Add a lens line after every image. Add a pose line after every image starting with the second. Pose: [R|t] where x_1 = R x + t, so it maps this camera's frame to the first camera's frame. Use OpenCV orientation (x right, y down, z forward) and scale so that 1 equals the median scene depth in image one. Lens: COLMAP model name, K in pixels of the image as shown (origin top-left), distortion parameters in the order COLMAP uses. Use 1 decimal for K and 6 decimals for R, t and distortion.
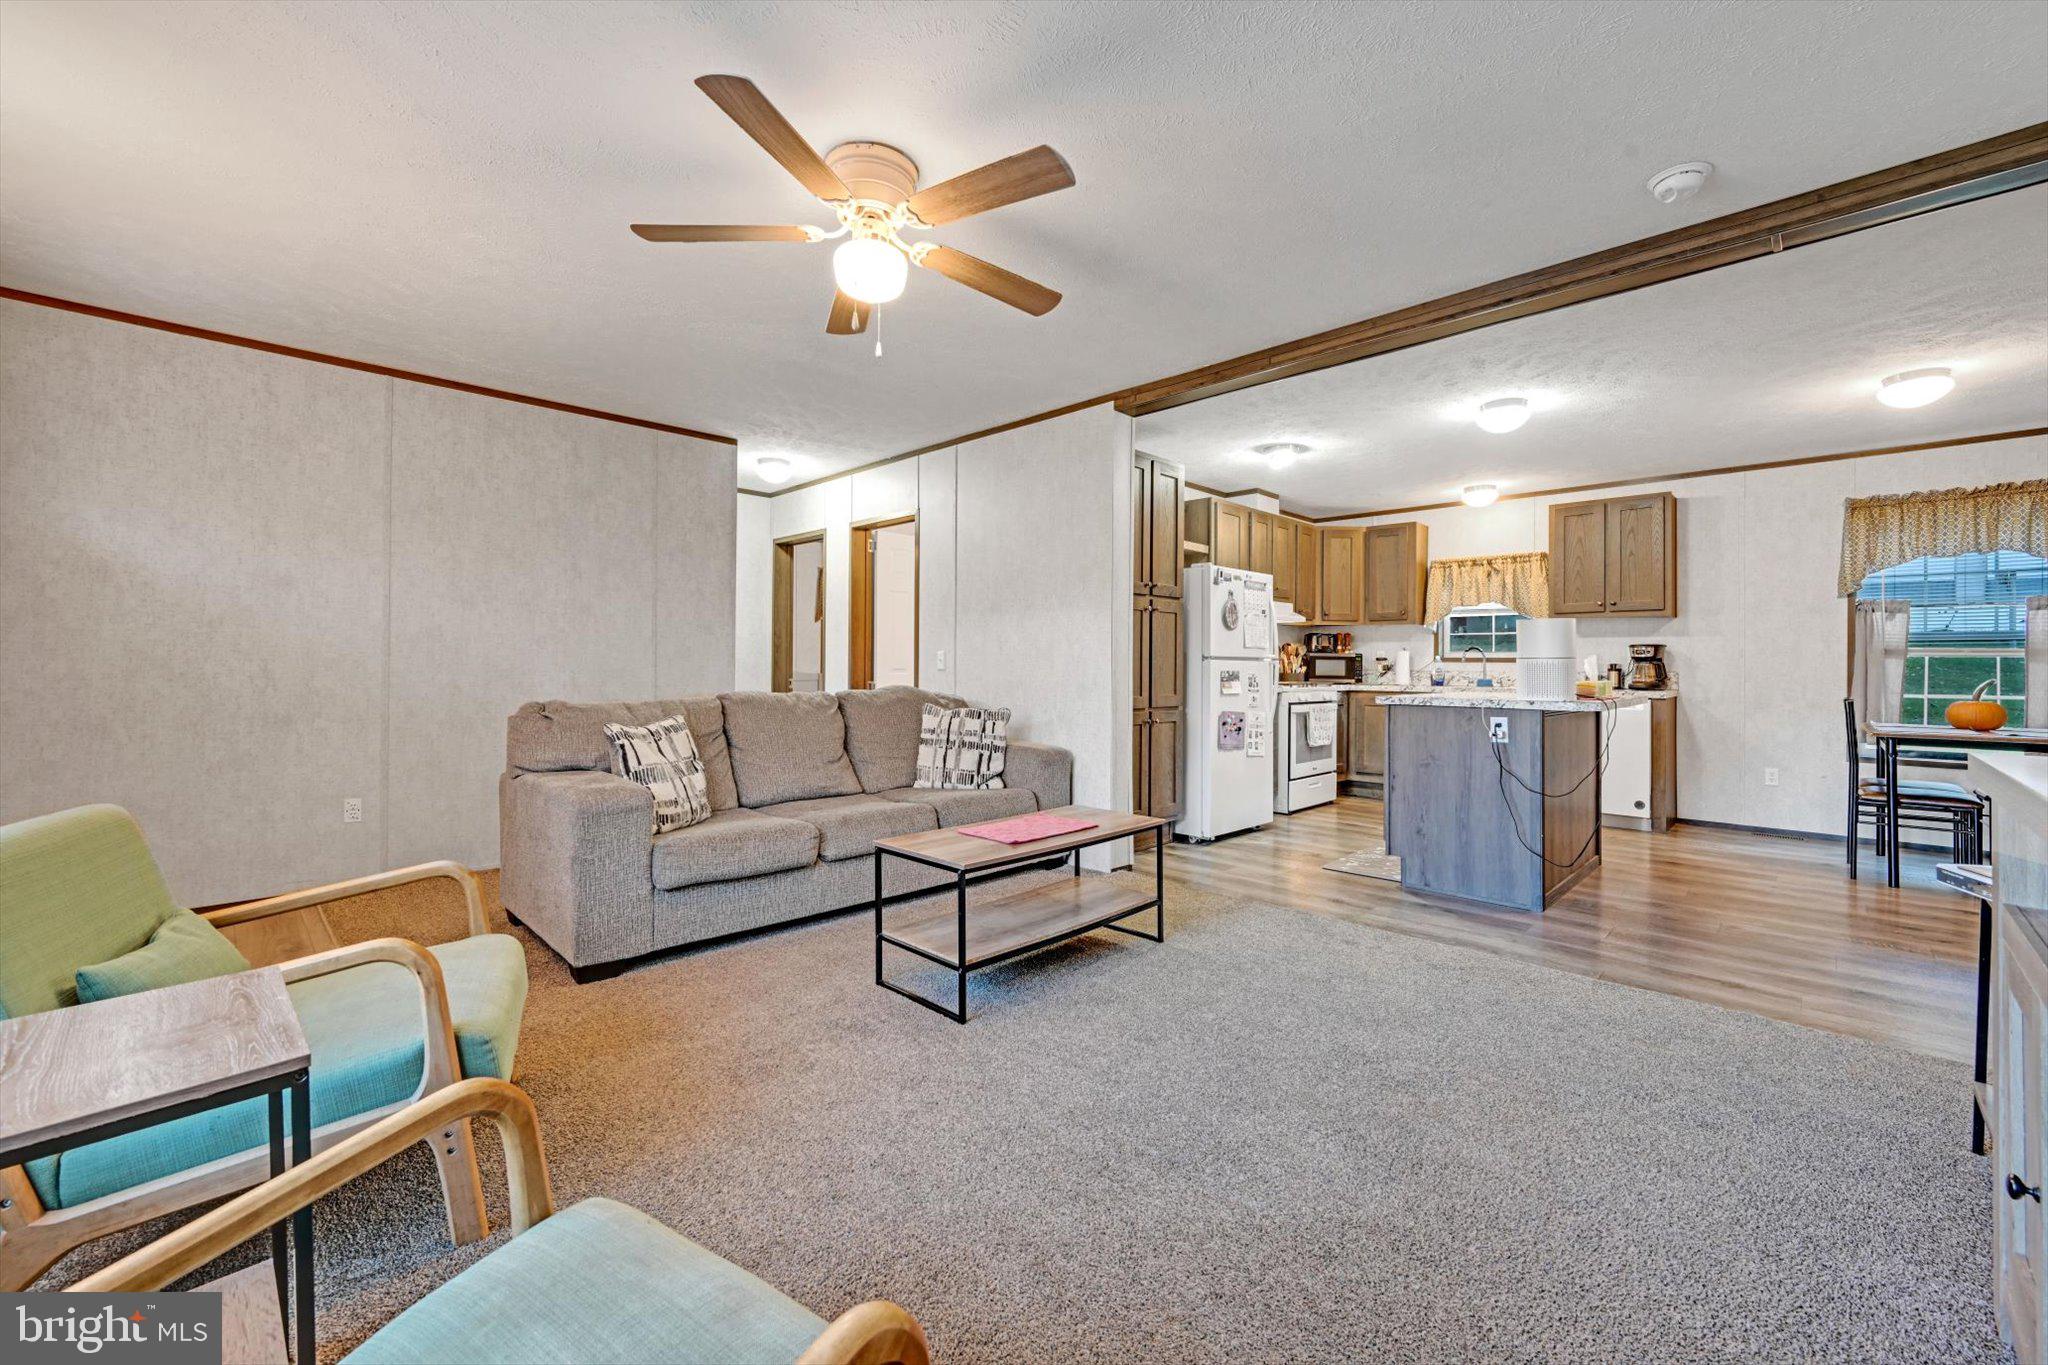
lens RADIAL K [[819.3, 0, 1009.7], [0, 819.3, 663.8], [0, 0, 1]] dist [-0.000155, -0.000057]
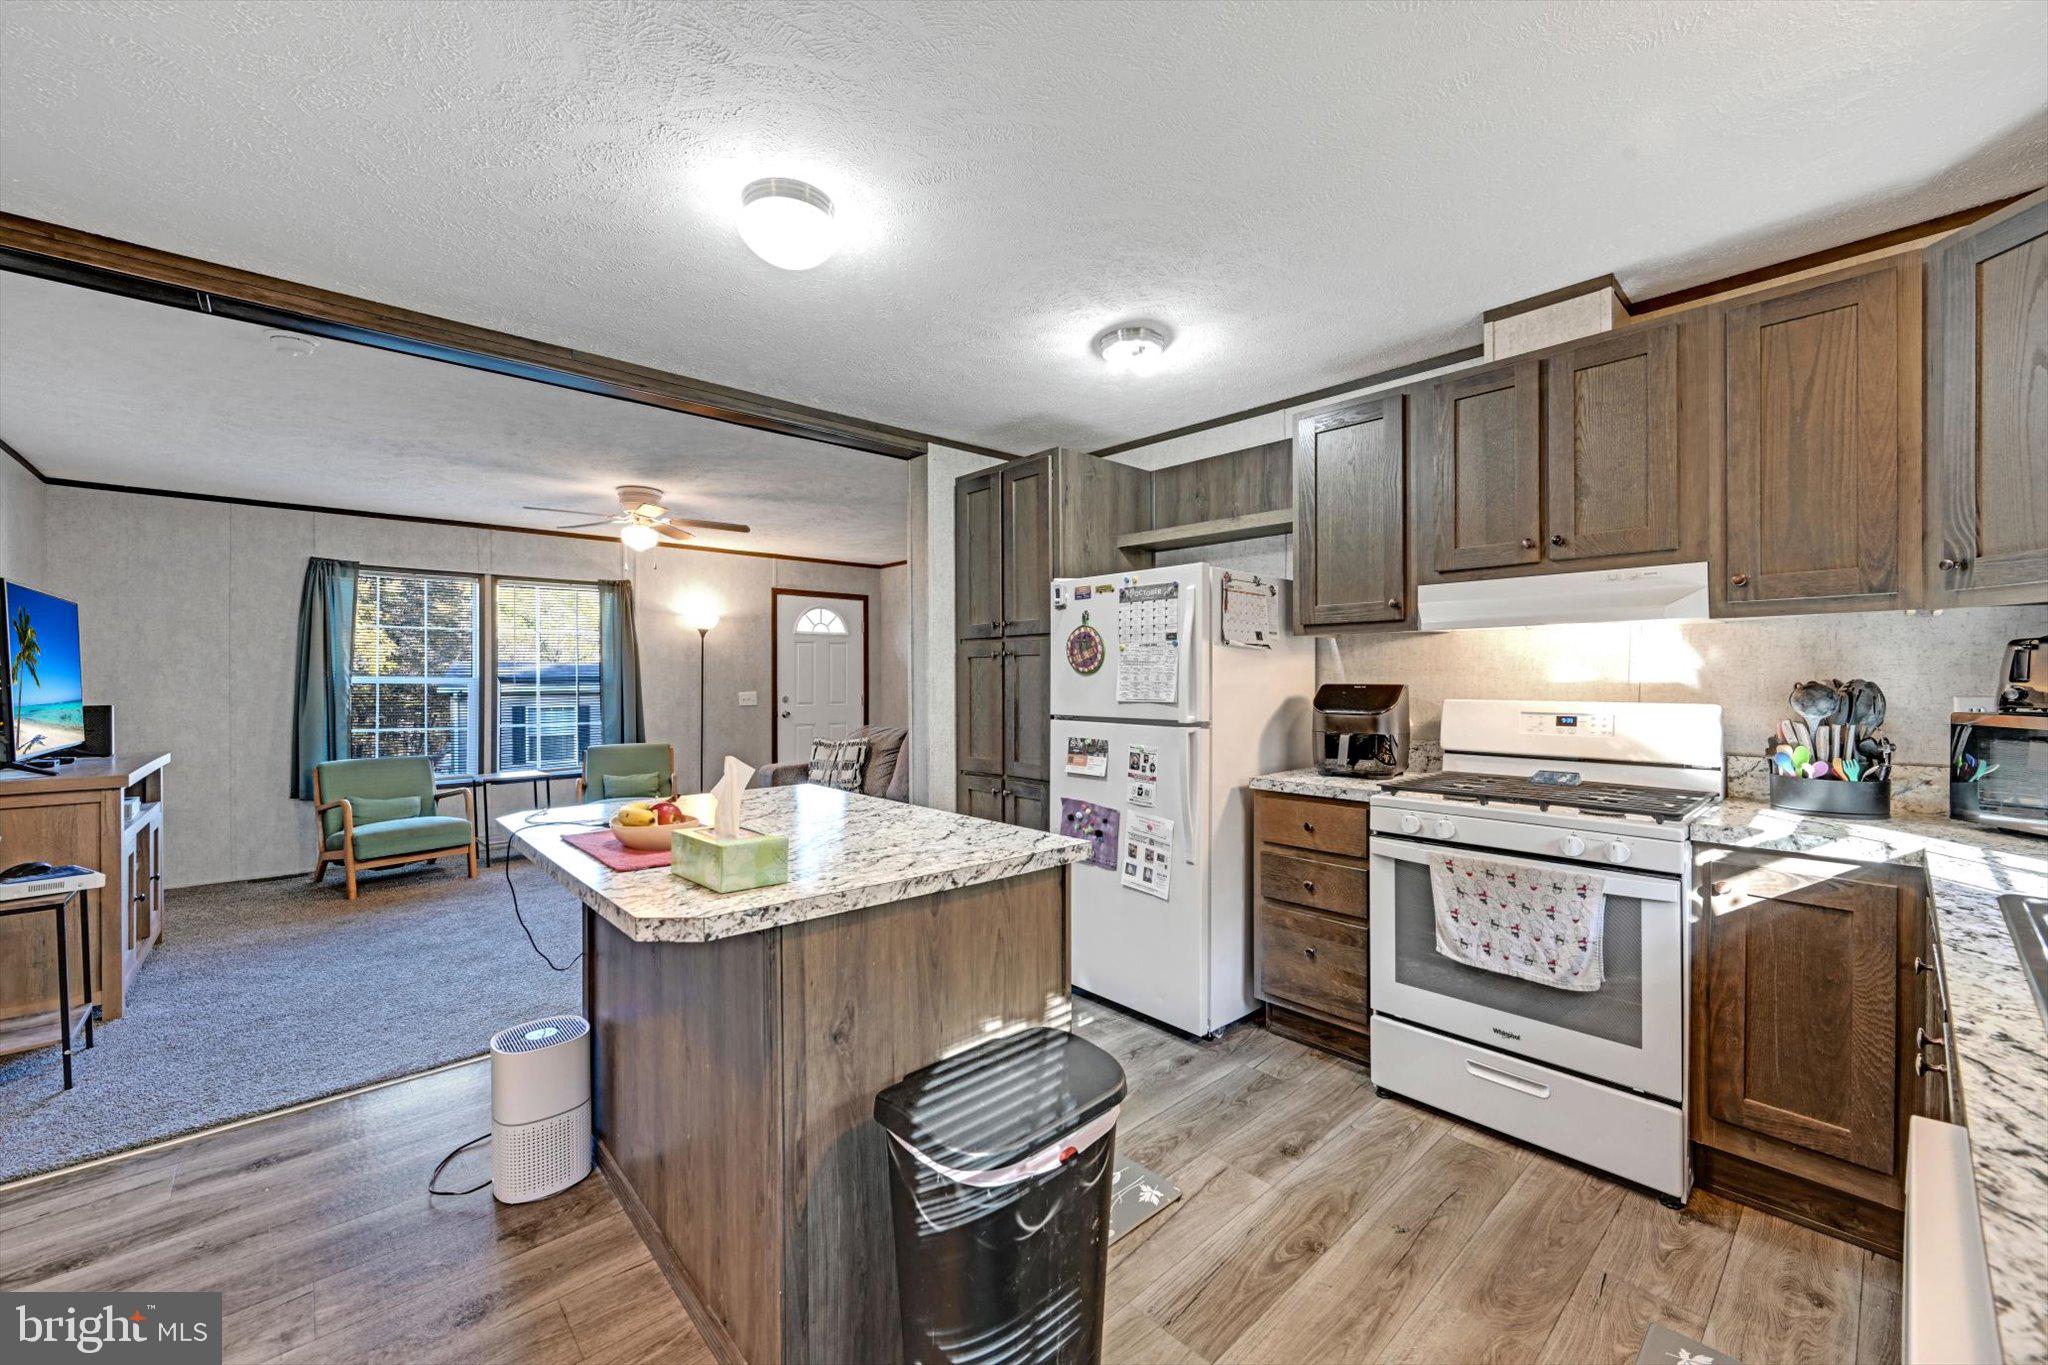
lens RADIAL K [[812.8, 0, 1032.6], [0, 812.8, 682.3], [0, 0, 1]] dist [-0.002953, -0.000196]
pose [[-0.044472, -0.000289, -0.999011, 0.812136], [0.006464, 0.999979, -0.000577, -0.031553], [0.998990, -0.006483, -0.044469, 0.885425]]
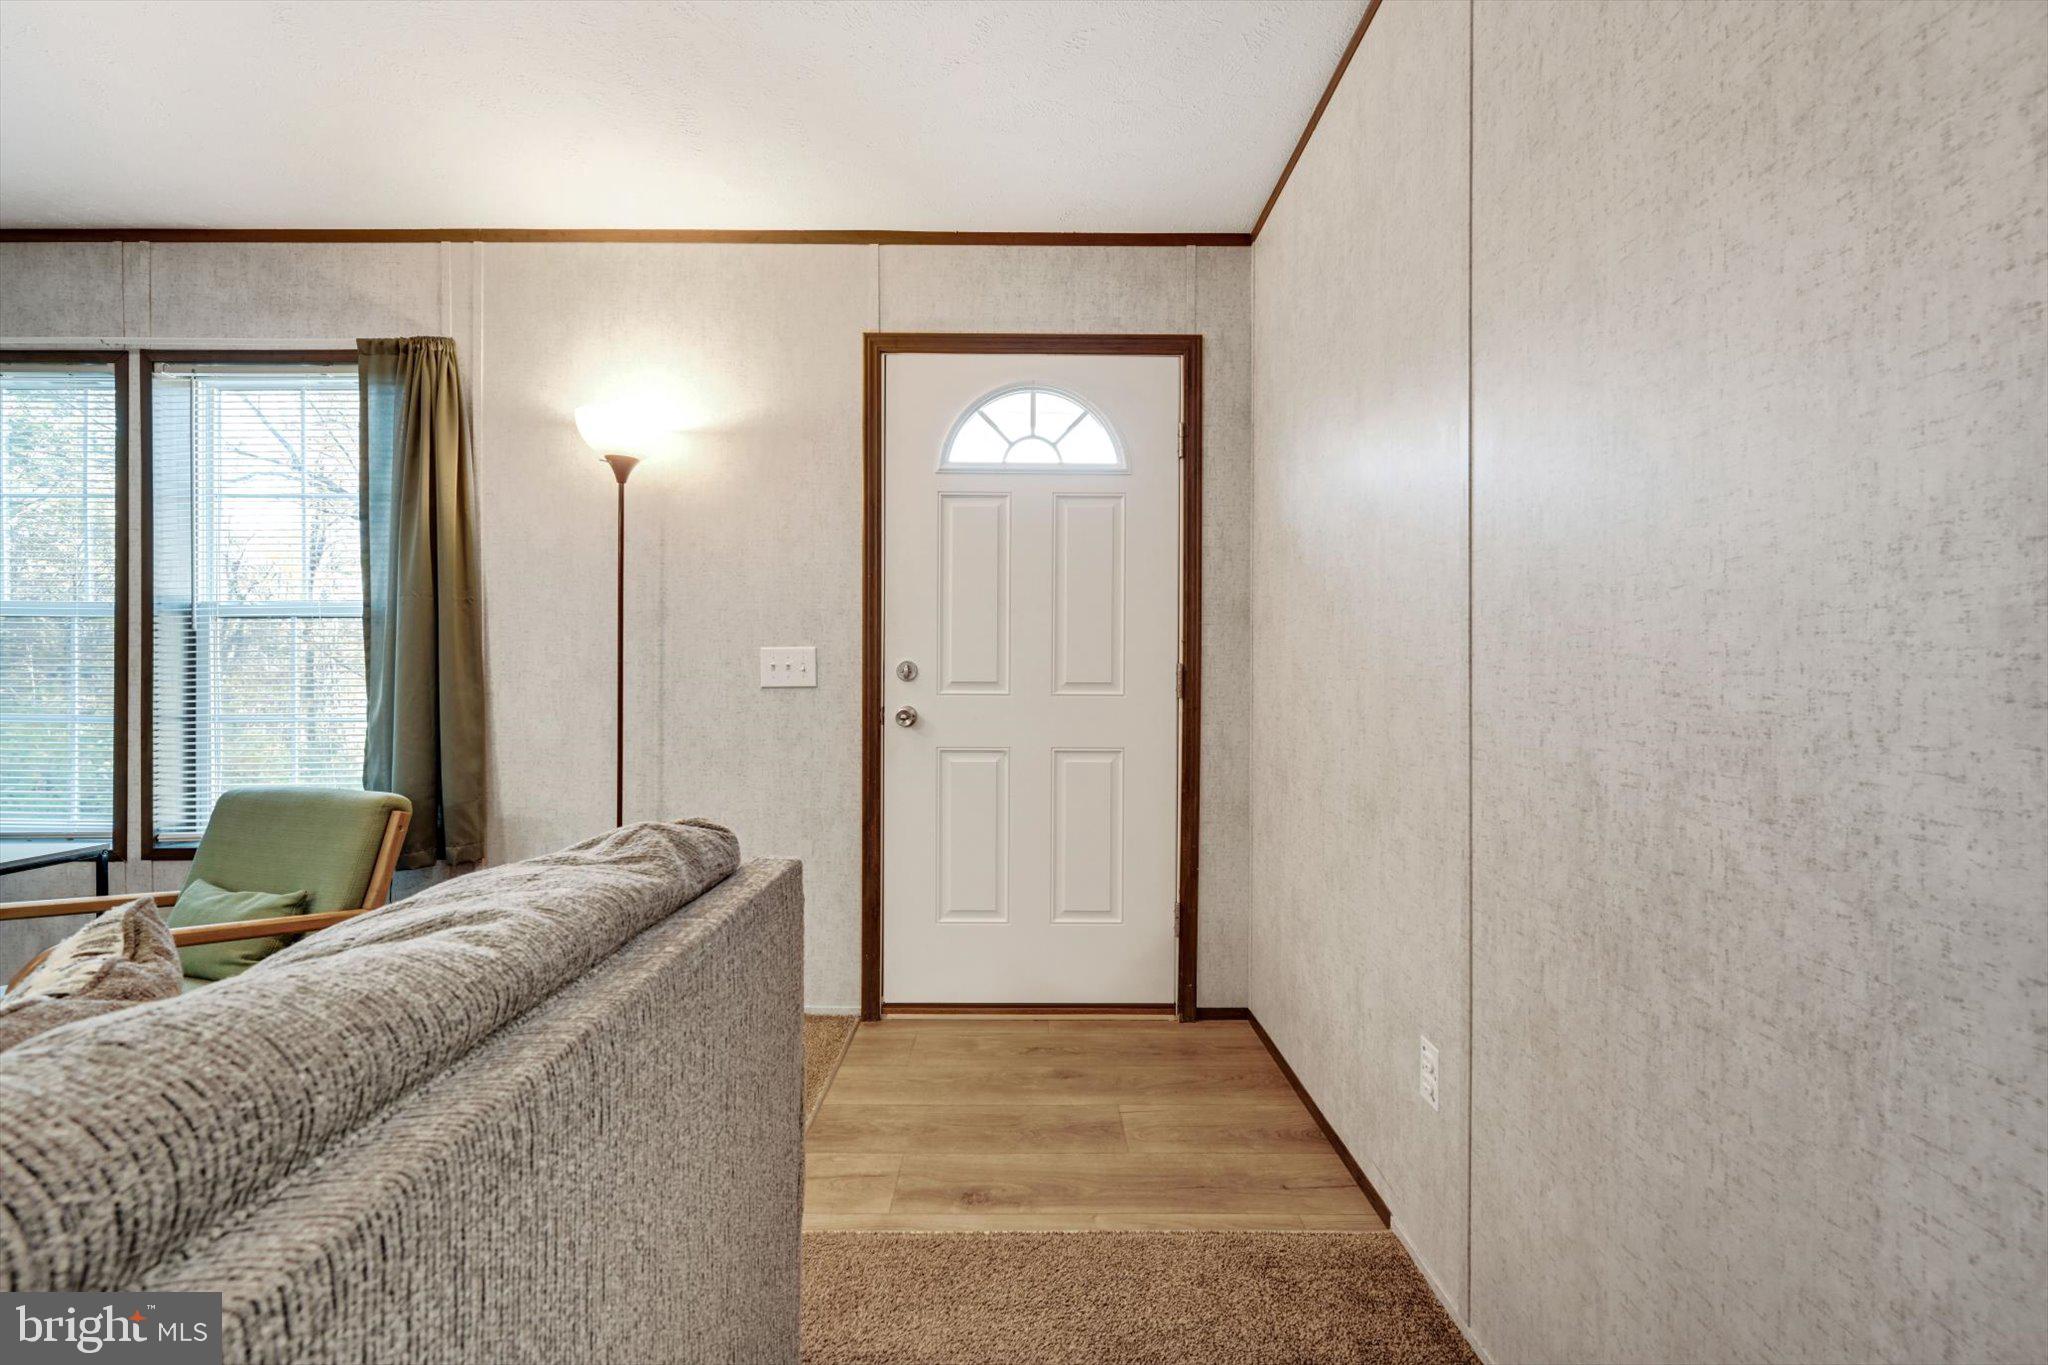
lens RADIAL K [[814.9, 0, 1012.1], [0, 814.9, 682.9], [0, 0, 1]] dist [-0.001819, 0.000071]
pose [[-0.708813, -0.002688, -0.705392, -0.256984], [-0.000871, 0.999995, -0.002936, 0.001662], [0.705396, -0.001467, -0.708812, 0.769439]]
